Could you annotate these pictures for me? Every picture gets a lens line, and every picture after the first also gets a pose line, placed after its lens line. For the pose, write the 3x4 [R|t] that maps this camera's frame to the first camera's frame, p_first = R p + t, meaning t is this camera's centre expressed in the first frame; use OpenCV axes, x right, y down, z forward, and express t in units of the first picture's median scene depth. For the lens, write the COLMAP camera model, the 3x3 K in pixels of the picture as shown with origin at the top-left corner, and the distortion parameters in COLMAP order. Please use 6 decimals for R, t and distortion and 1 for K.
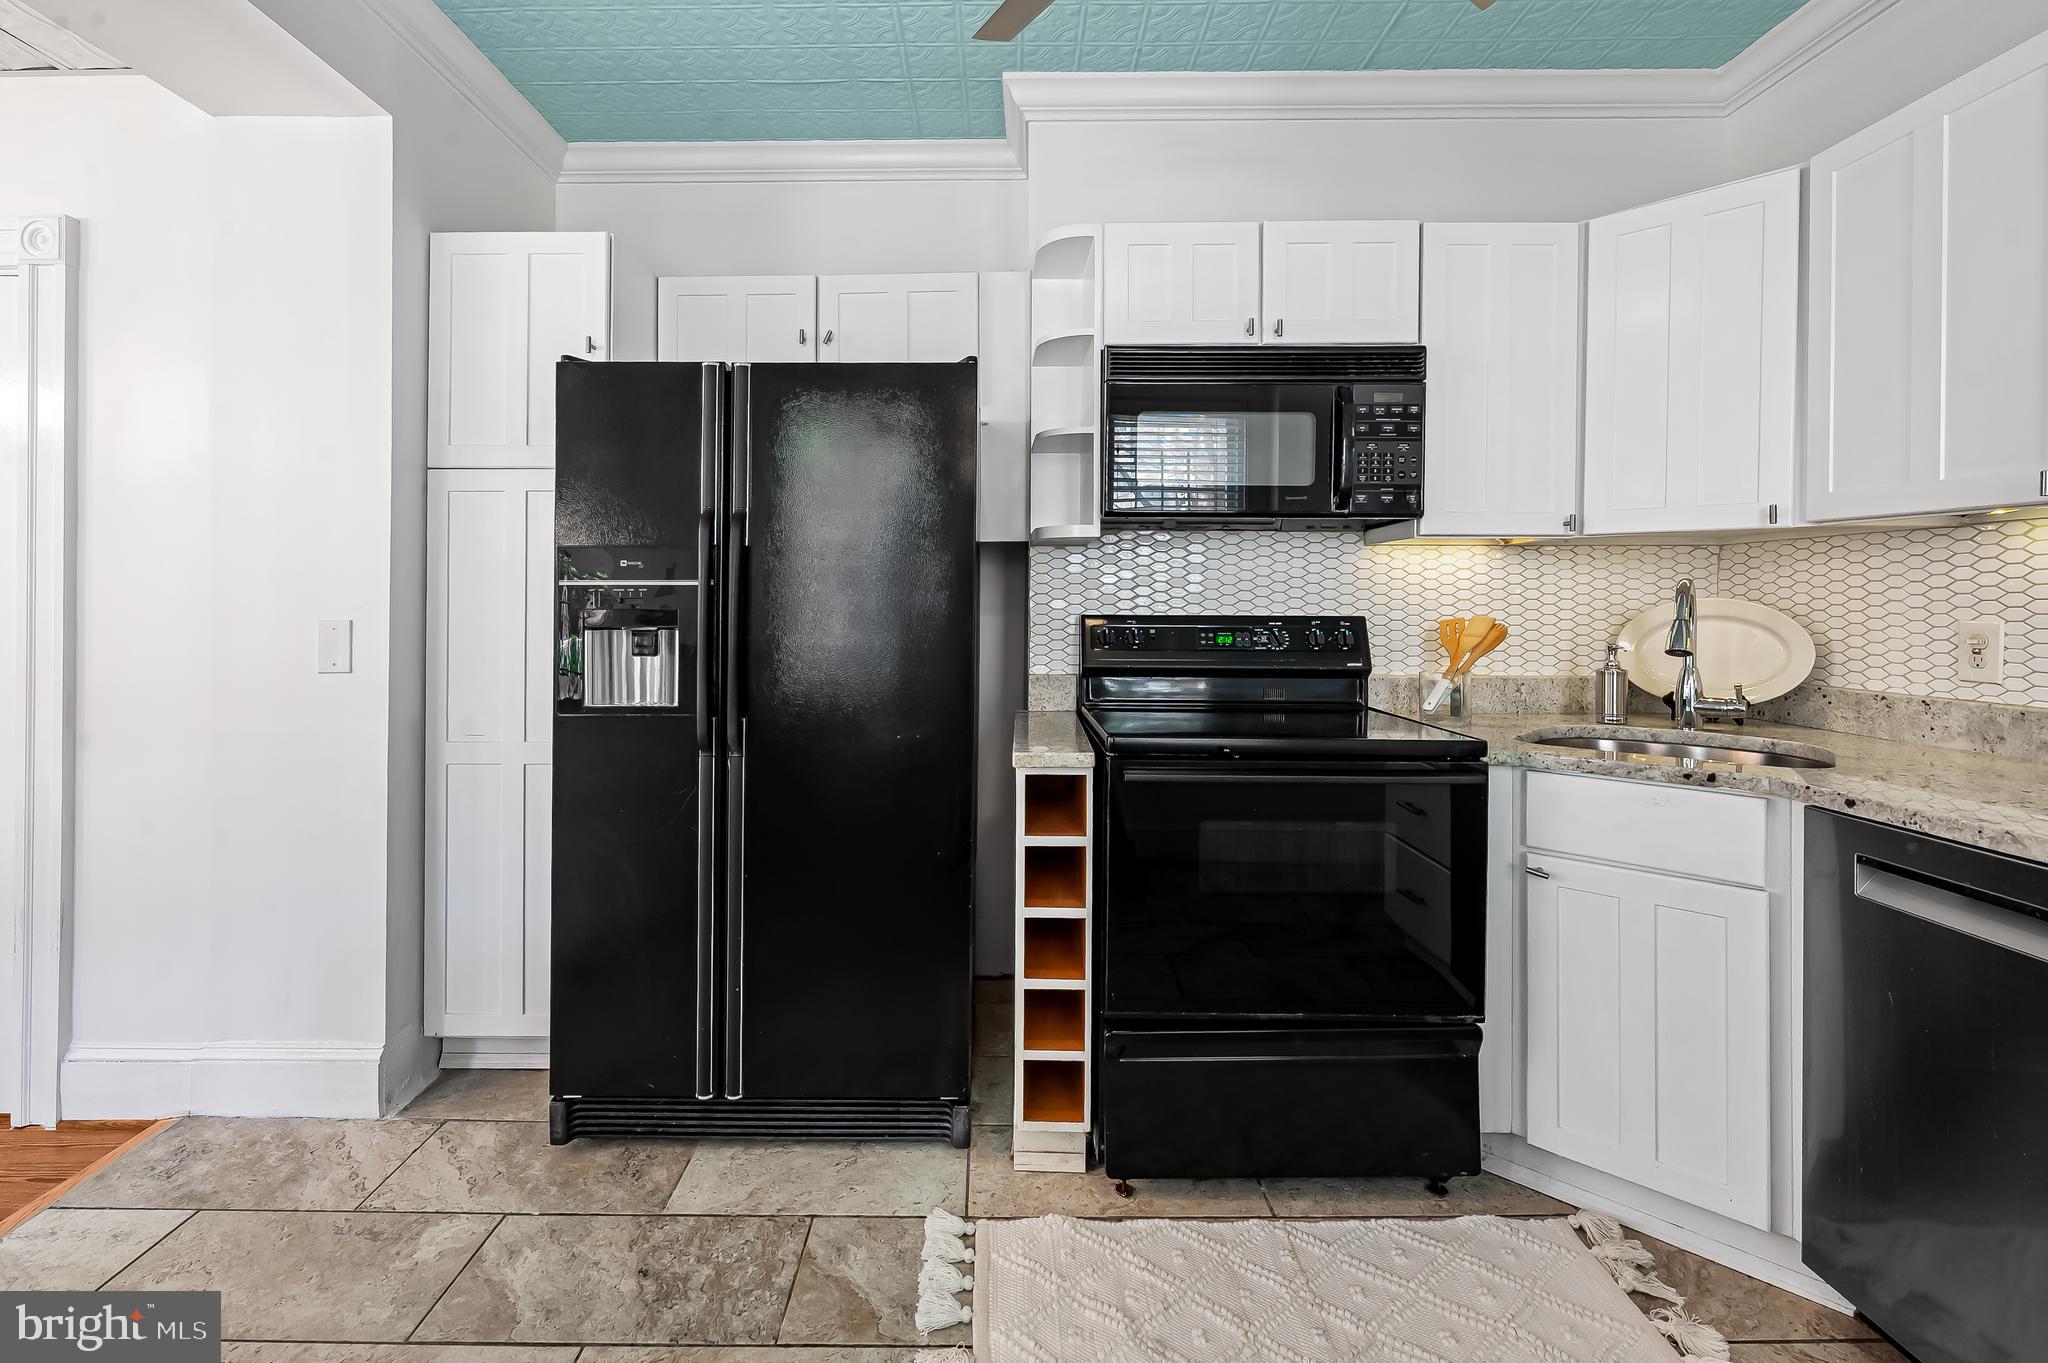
lens RADIAL K [[860.8, 0, 1023.4], [0, 860.8, 607.3], [0, 0, 1]] dist [-0.001433, -0.000152]
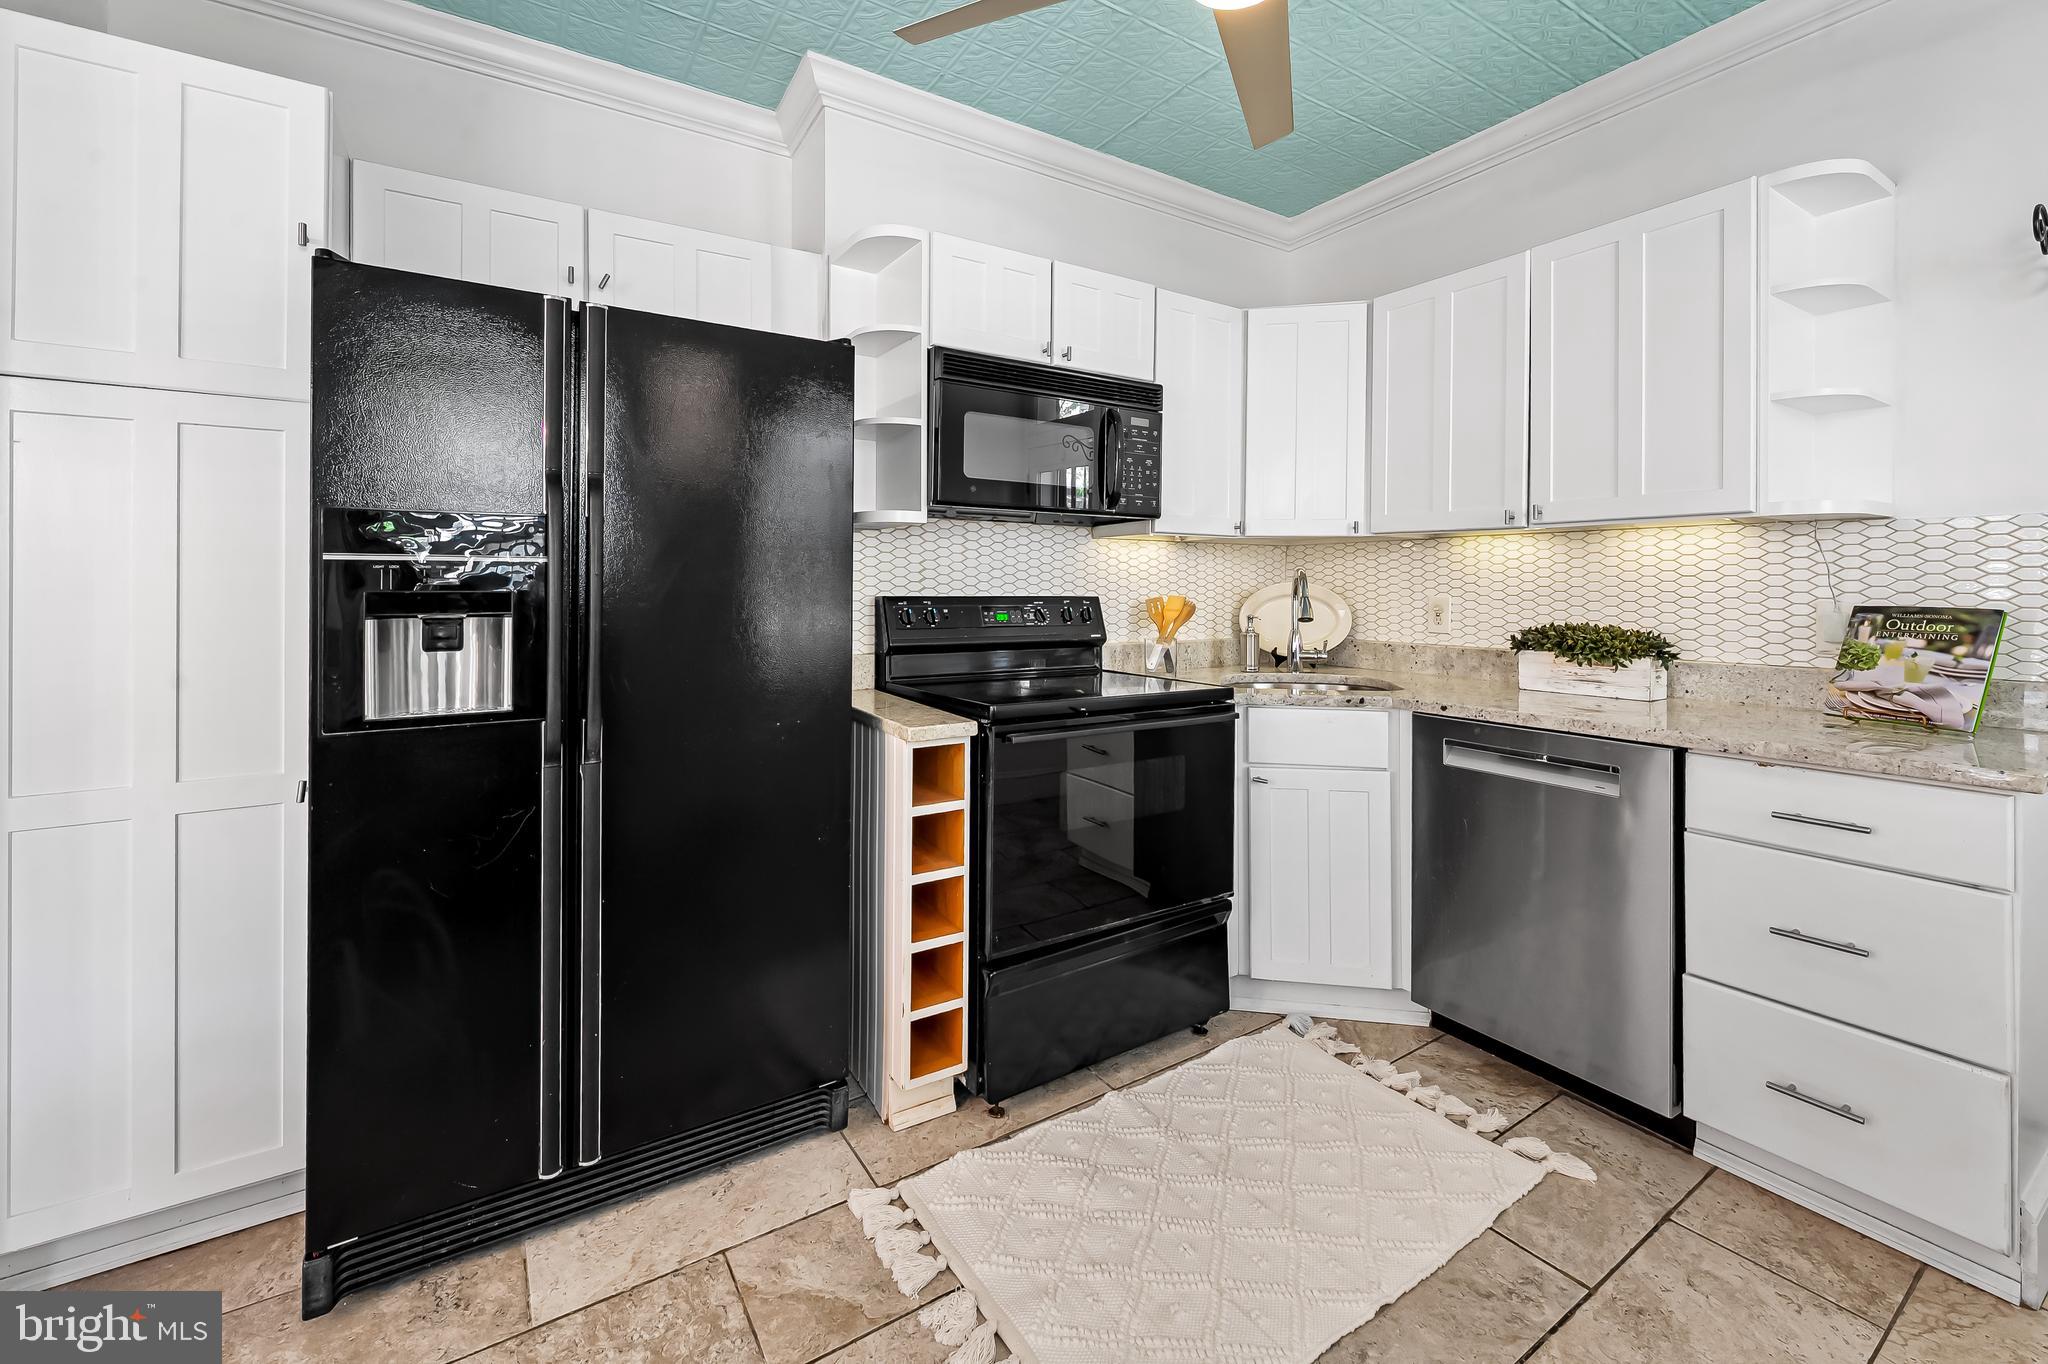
lens RADIAL K [[822.4, 0, 1027.3], [0, 822.4, 591.9], [0, 0, 1]] dist [-0.000208, 0.000239]
pose [[0.845700, -0.002850, 0.533651, -0.400434], [0.001769, 0.999995, 0.002537, 0.001719], [-0.533656, -0.001202, 0.845701, 0.077385]]
